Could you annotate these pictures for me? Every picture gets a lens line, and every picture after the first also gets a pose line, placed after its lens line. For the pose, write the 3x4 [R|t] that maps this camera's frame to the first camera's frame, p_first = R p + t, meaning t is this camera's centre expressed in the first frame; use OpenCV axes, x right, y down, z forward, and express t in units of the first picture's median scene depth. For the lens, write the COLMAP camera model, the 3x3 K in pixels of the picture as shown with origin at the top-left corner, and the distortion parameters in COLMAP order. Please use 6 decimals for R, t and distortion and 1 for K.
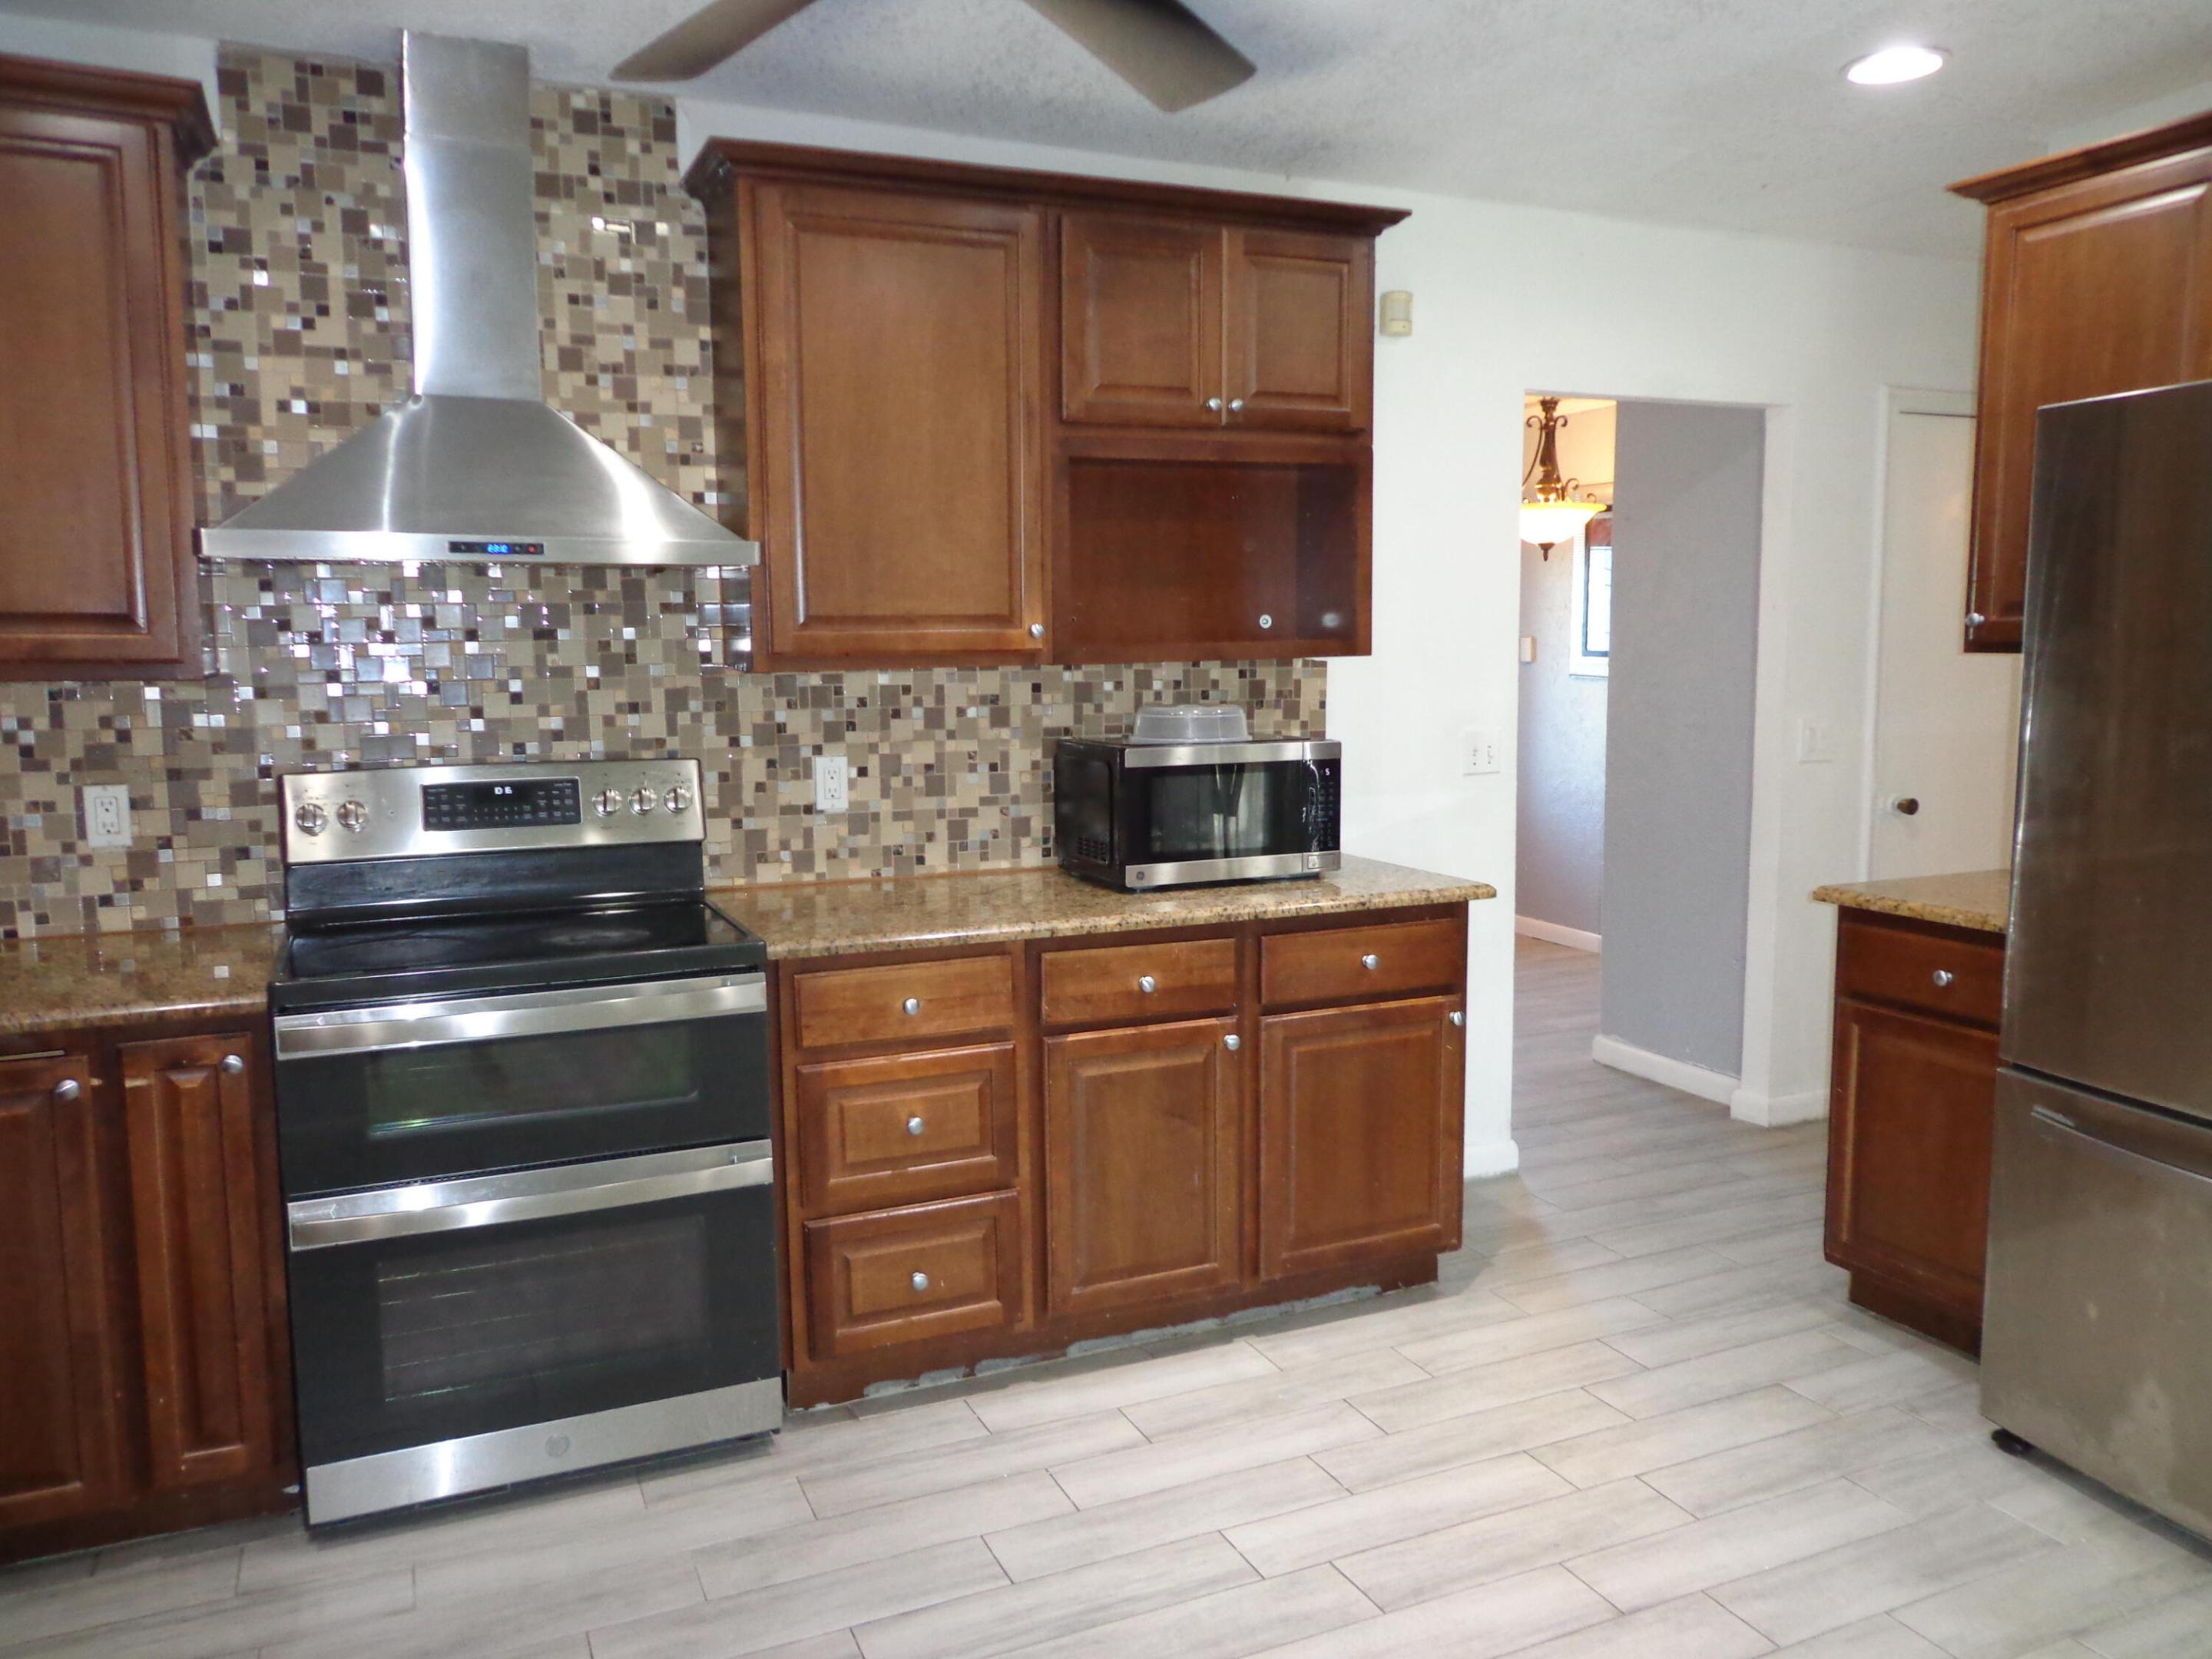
lens RADIAL K [[1636.8, 0, 1112.0], [0, 1636.8, 827.3], [0, 0, 1]] dist [-0.020491, 0.029687]
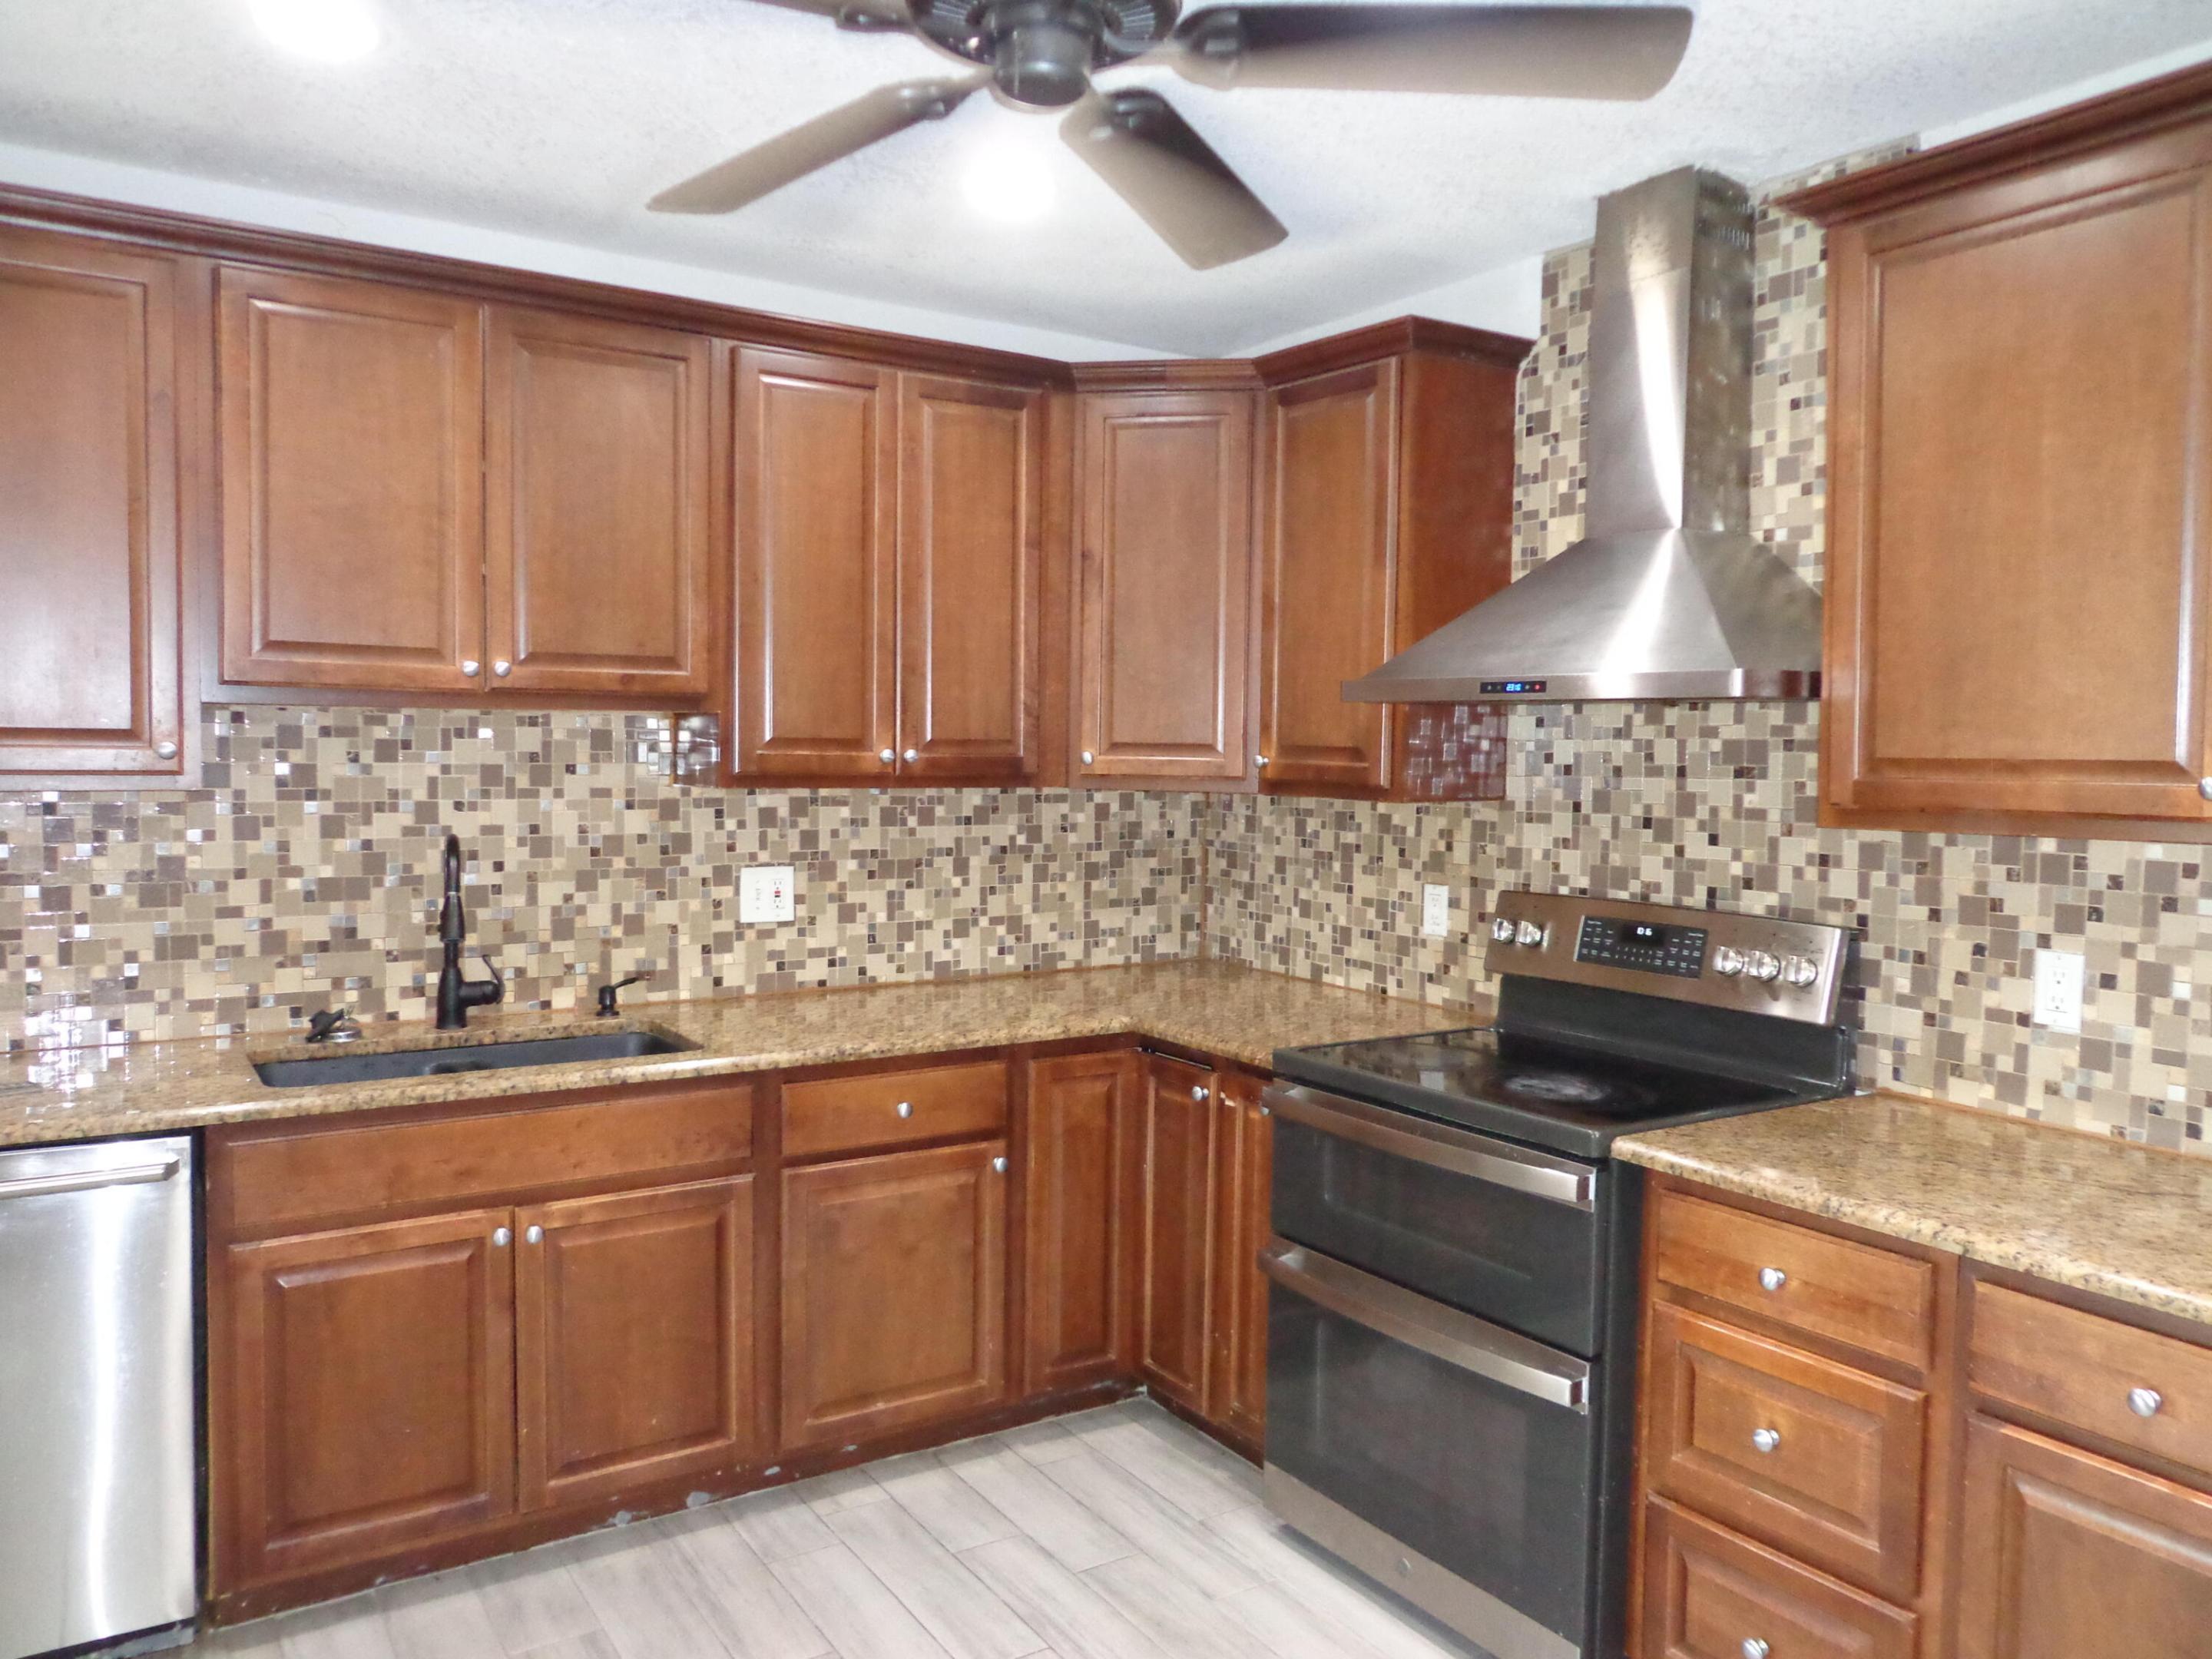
lens RADIAL K [[1618.2, 0, 1111.9], [0, 1618.2, 822.9], [0, 0, 1]] dist [-0.004248, 0.005619]
pose [[0.157184, 0.056513, -0.985951, 0.467766], [-0.131467, 0.990673, 0.035825, -0.071668], [0.978780, 0.123989, 0.163147, 0.477994]]
